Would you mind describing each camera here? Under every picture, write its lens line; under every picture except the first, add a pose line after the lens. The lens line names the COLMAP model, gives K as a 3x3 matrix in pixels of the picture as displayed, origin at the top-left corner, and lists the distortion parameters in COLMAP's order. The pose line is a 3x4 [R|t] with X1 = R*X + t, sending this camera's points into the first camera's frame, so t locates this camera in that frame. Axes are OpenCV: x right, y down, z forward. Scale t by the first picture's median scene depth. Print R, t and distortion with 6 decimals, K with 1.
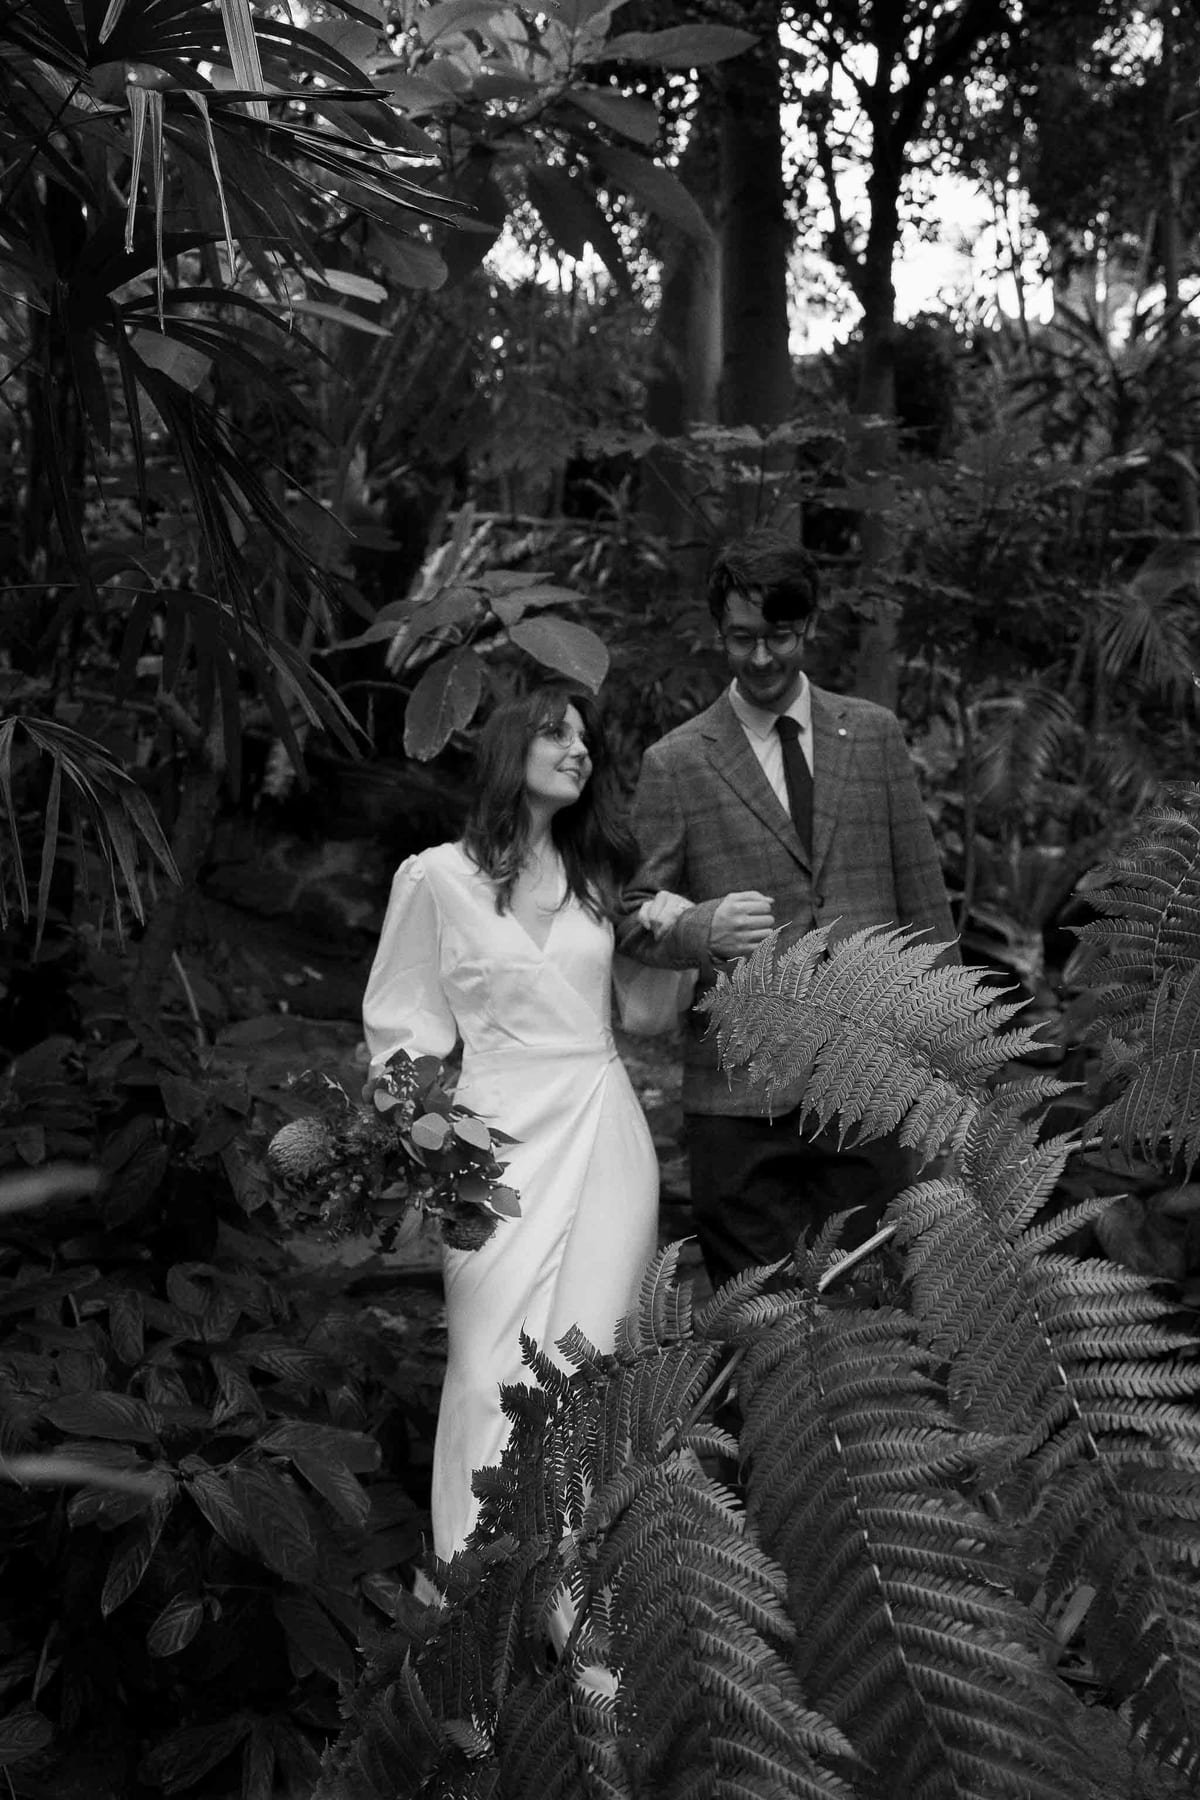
lens RADIAL K [[1805.7, 0, 600.0], [0, 1805.7, 900.0], [0, 0, 1]] dist [-0.021510, 0.103171]
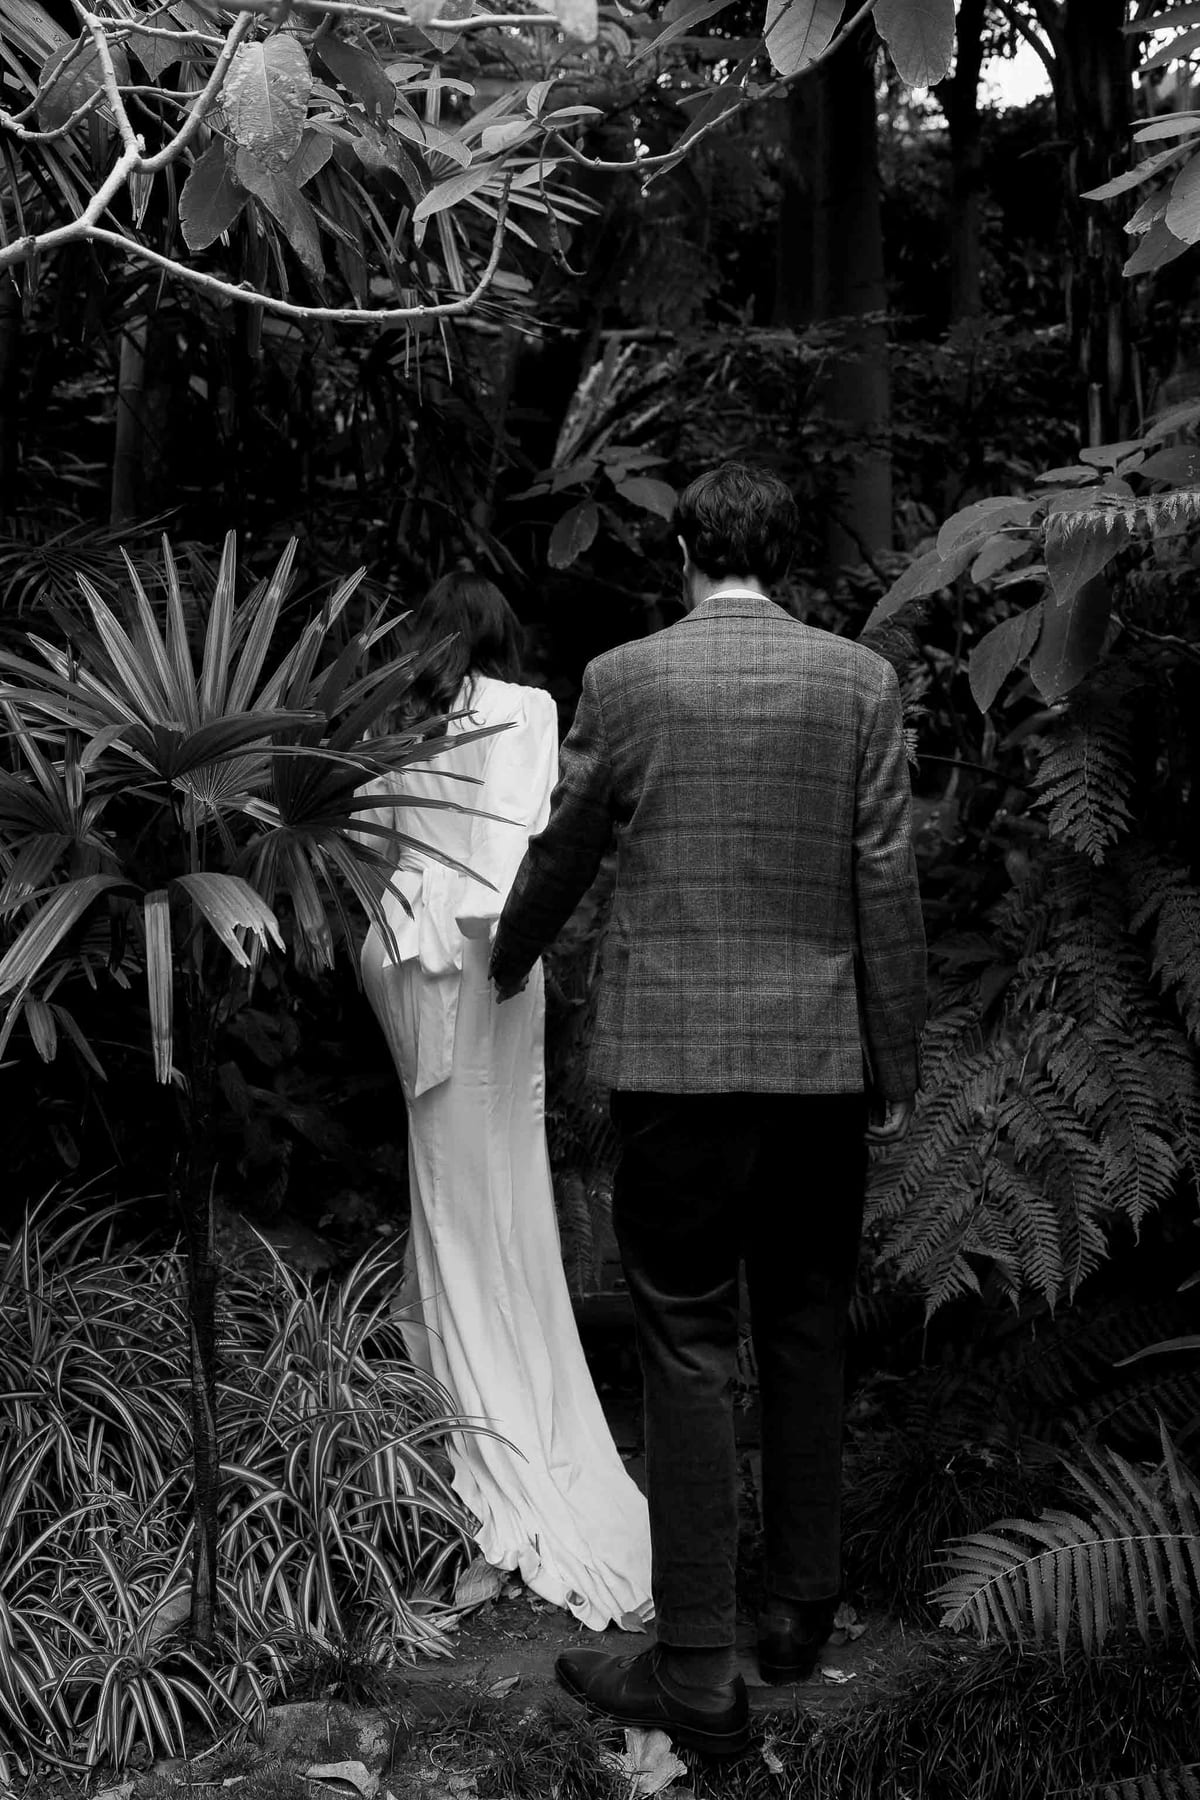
lens RADIAL K [[1805.7, 0, 600.0], [0, 1805.7, 900.0], [0, 0, 1]] dist [-0.021510, 0.103171]
pose [[0.993914, -0.028119, -0.106507, 0.031841], [0.041193, 0.991598, 0.122623, 0.003757], [0.102164, -0.126264, 0.986722, -0.203720]]
